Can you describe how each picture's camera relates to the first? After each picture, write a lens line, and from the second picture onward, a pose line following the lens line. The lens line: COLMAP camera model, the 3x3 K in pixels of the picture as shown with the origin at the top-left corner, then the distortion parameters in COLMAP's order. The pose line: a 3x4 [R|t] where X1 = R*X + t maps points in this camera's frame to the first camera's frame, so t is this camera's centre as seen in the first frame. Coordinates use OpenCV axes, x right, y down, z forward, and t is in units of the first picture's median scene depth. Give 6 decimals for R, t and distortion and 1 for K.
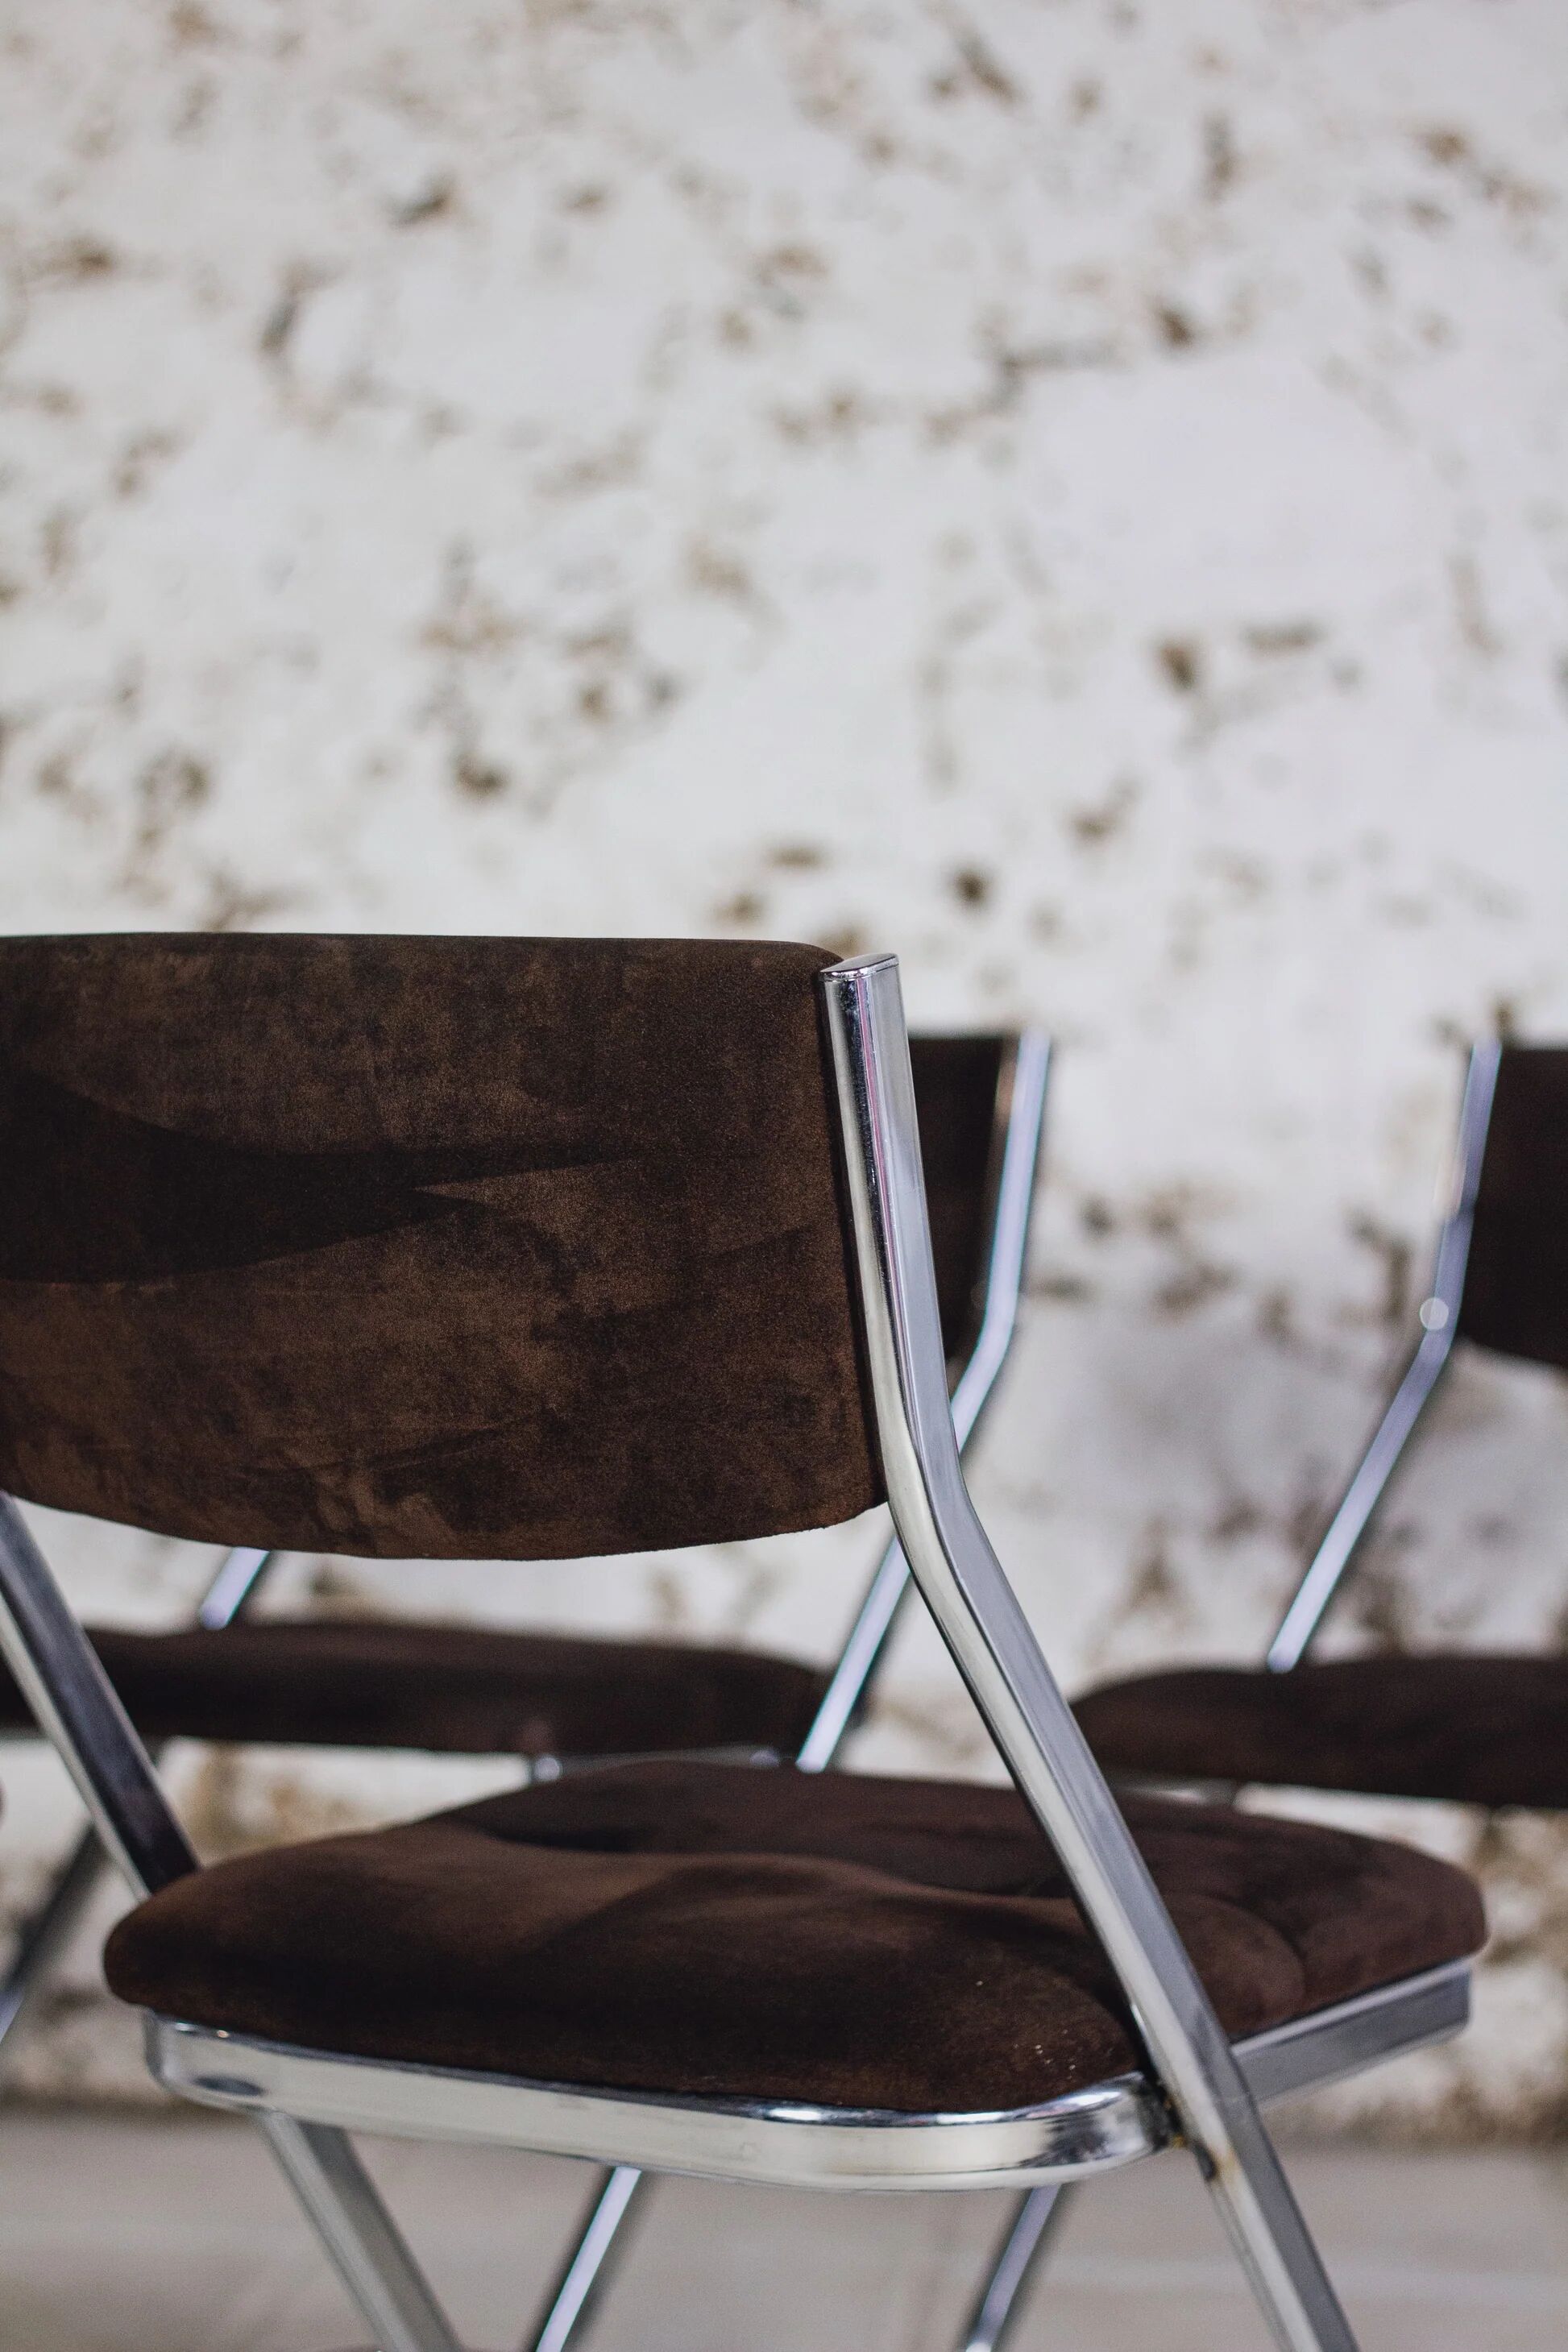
lens RADIAL K [[5579.7, 0, 796.1], [0, 5579.7, 1232.7], [0, 0, 1]] dist [-0.094655, 0.000000]
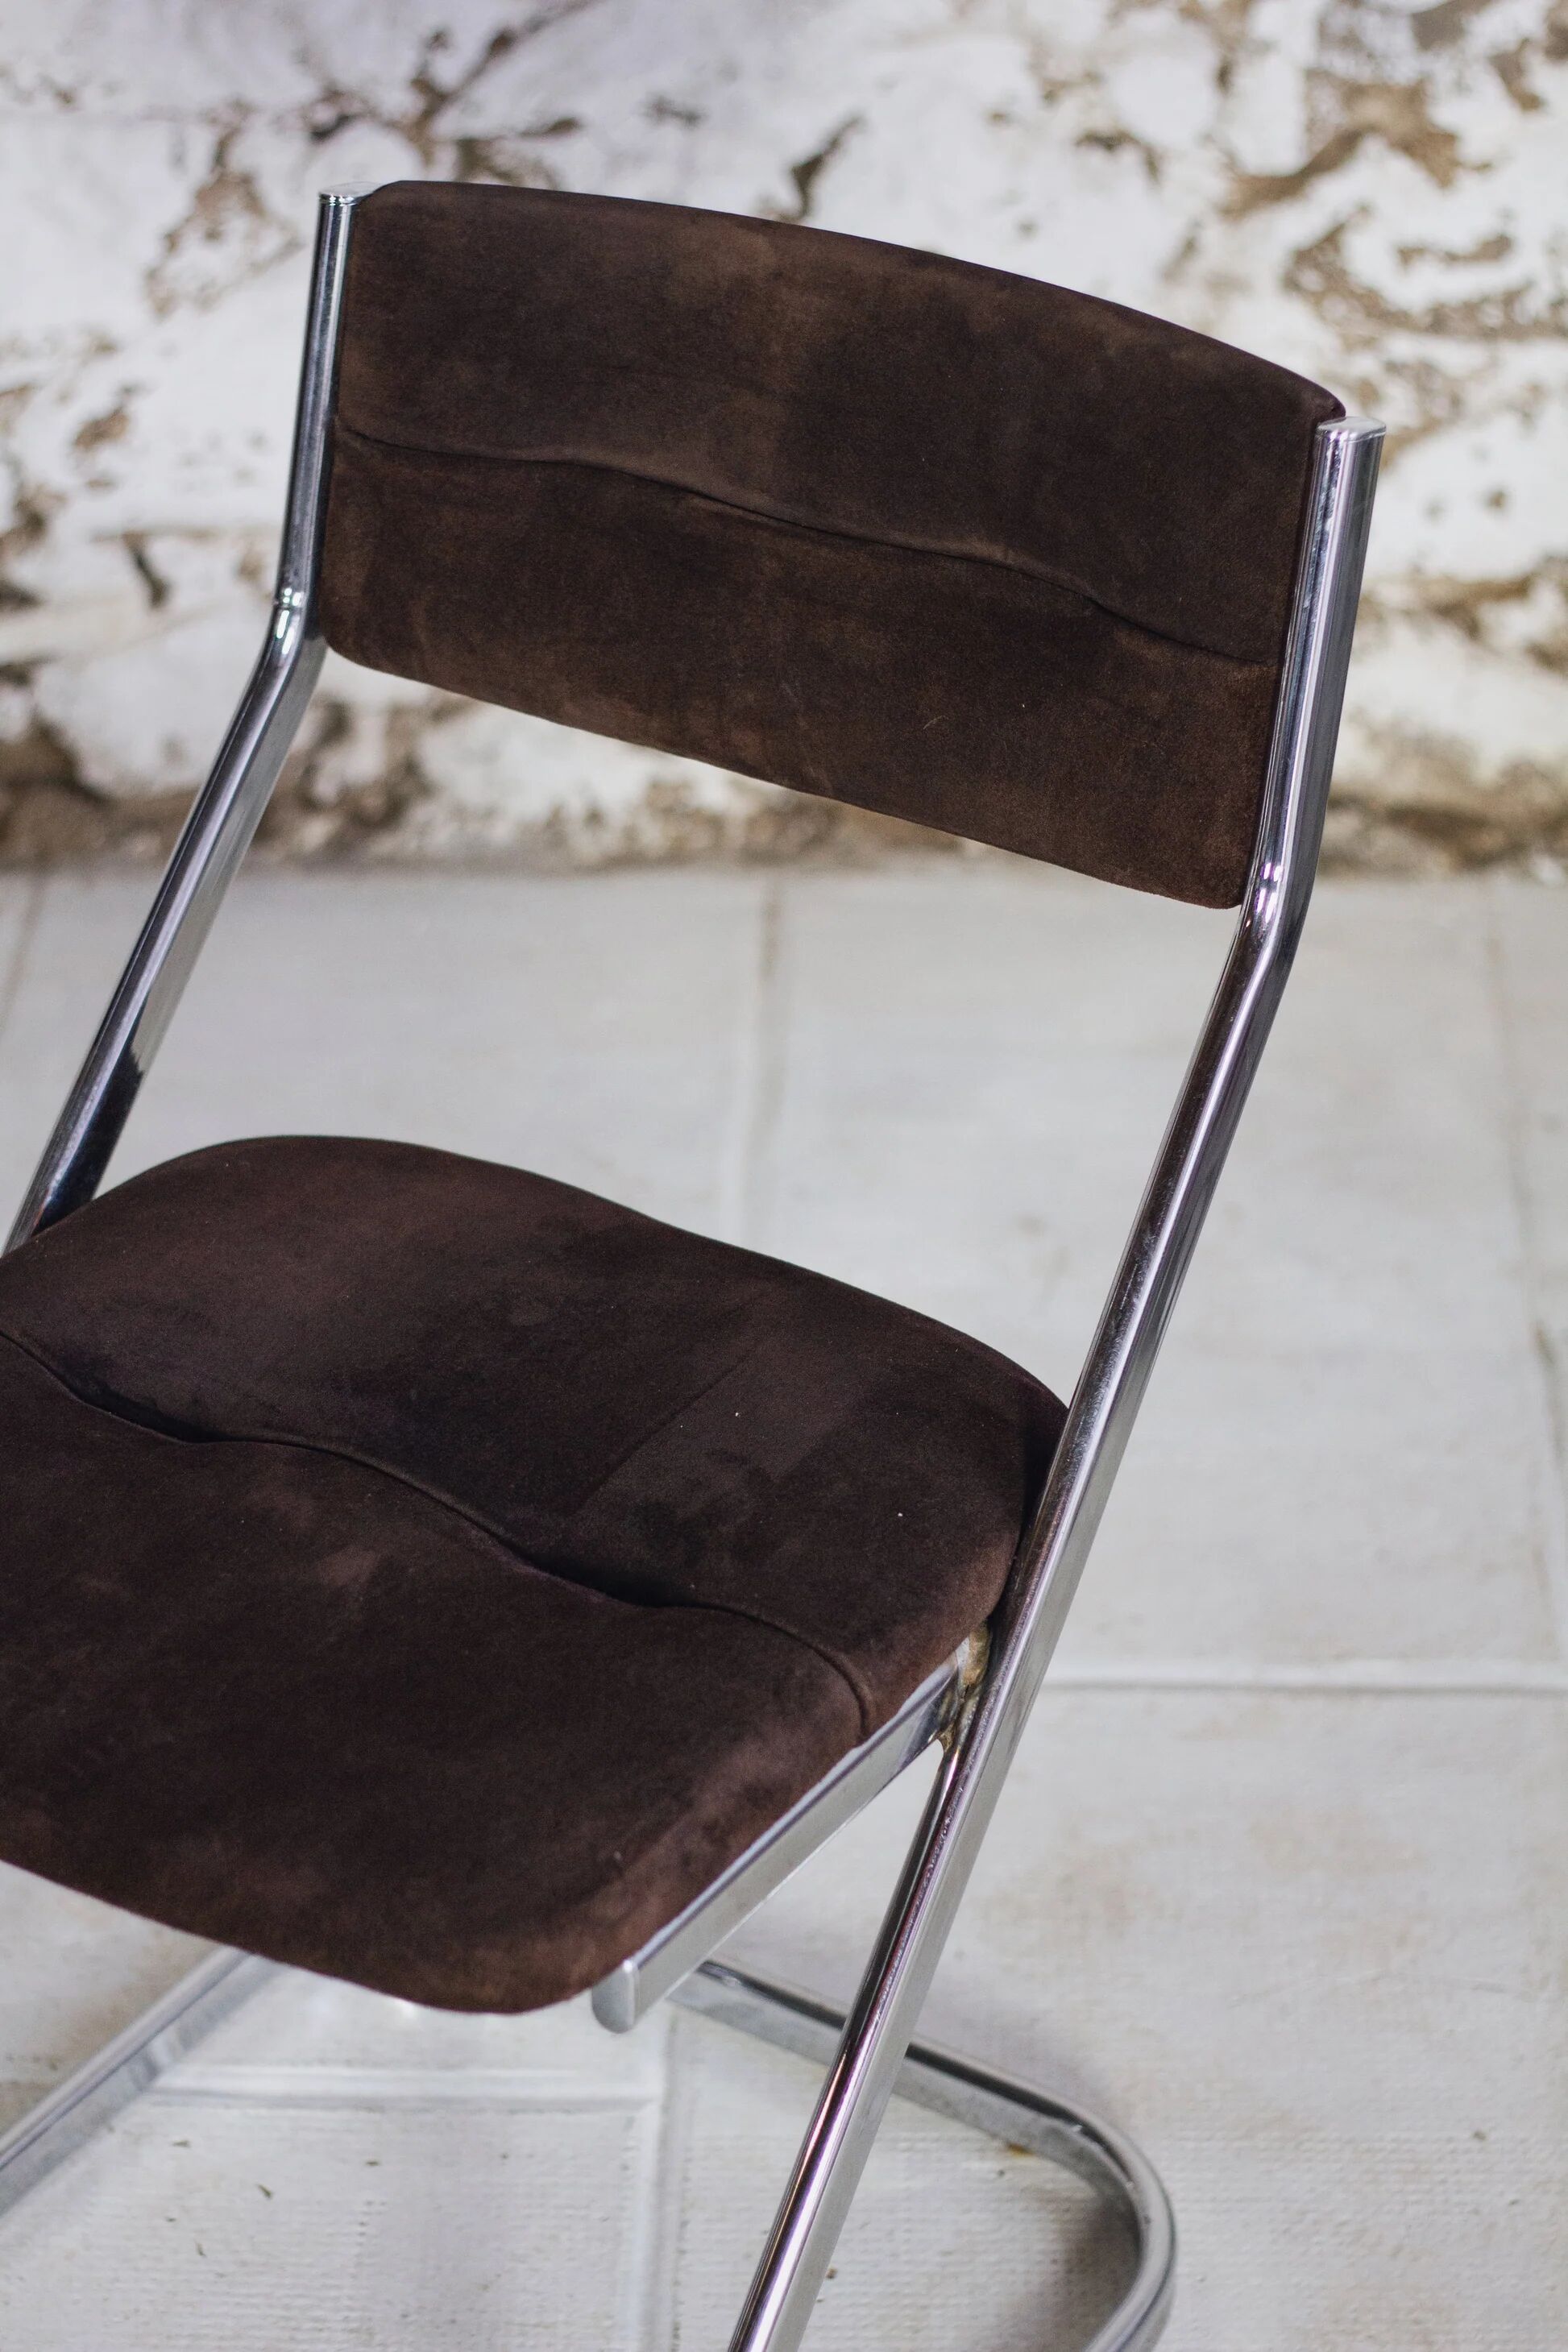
lens RADIAL K [[5579.7, 0, 799.7], [0, 5579.7, 1176.3], [0, 0, 1]] dist [-0.094655, 0.000000]
pose [[0.998818, -0.044305, 0.019977, 0.247365], [0.028300, 0.864376, 0.502049, -0.403802], [-0.039511, -0.500891, 0.864608, 0.590207]]
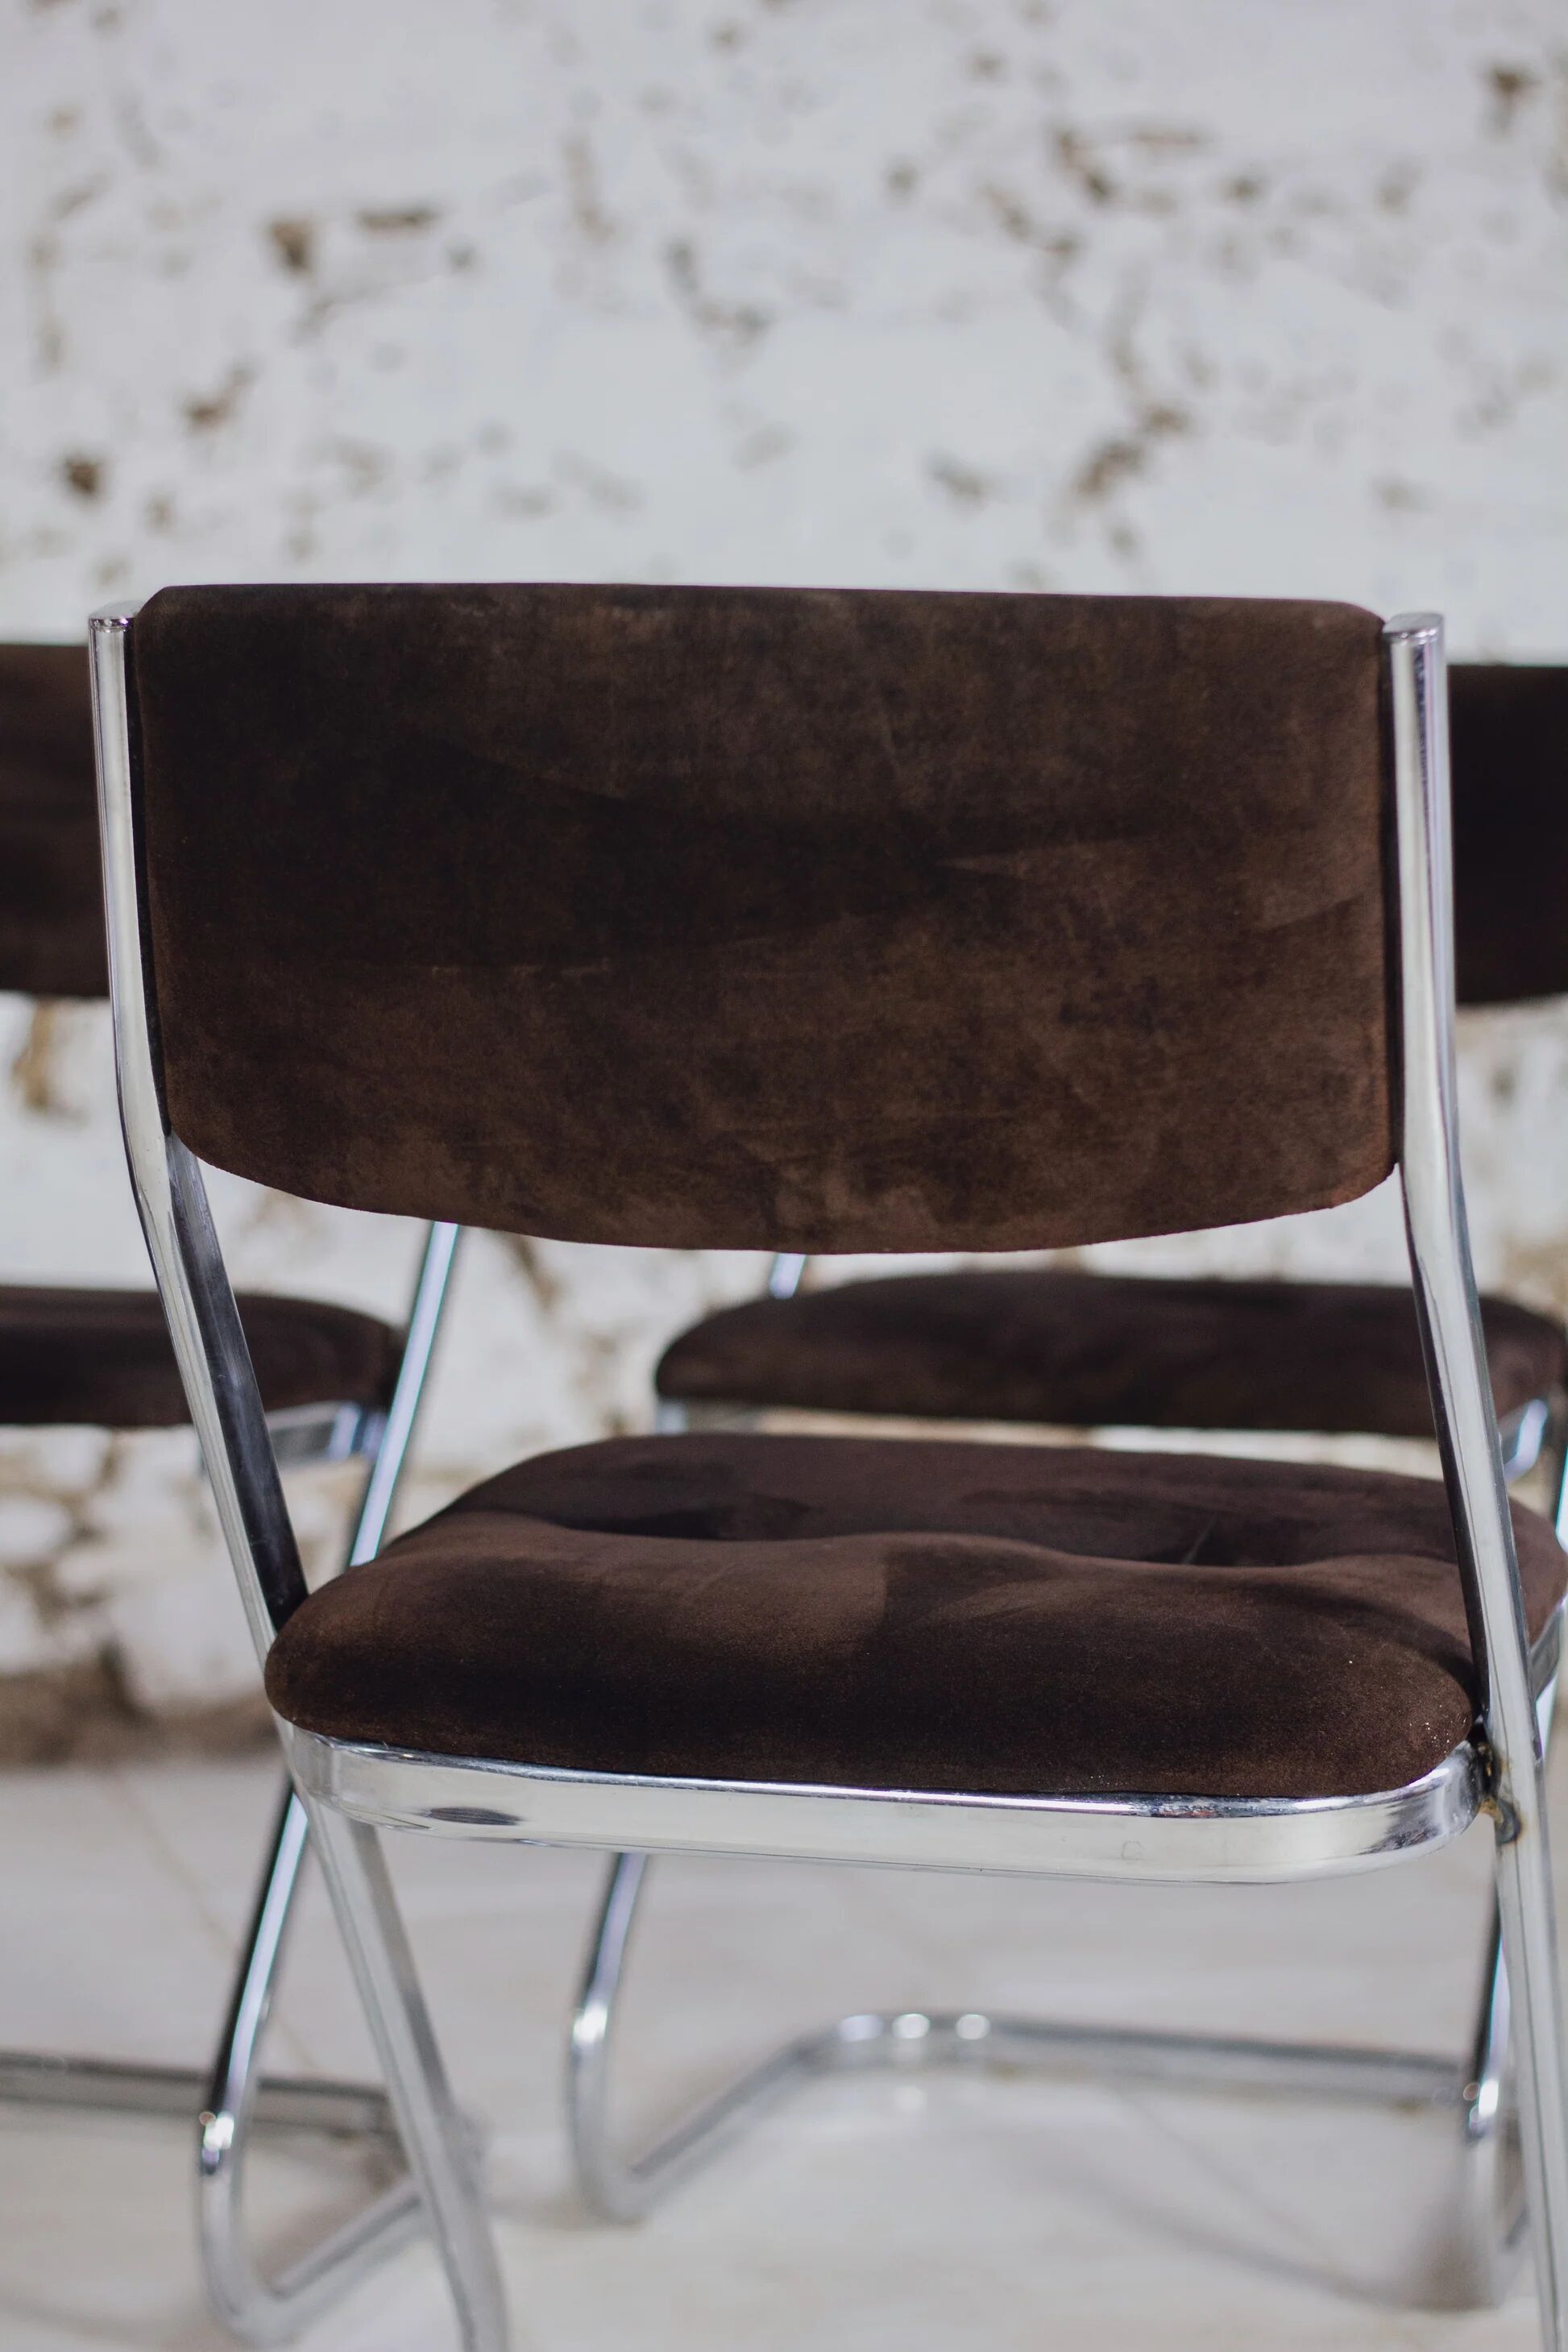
lens RADIAL K [[5579.7, 0, 780.7], [0, 5579.7, 1181.0], [0, 0, 1]] dist [-0.094655, 0.000000]
pose [[0.946685, -0.033662, 0.320399, -0.342858], [0.010659, 0.997254, 0.073280, -0.020386], [-0.321986, -0.065958, 0.944444, 0.105437]]
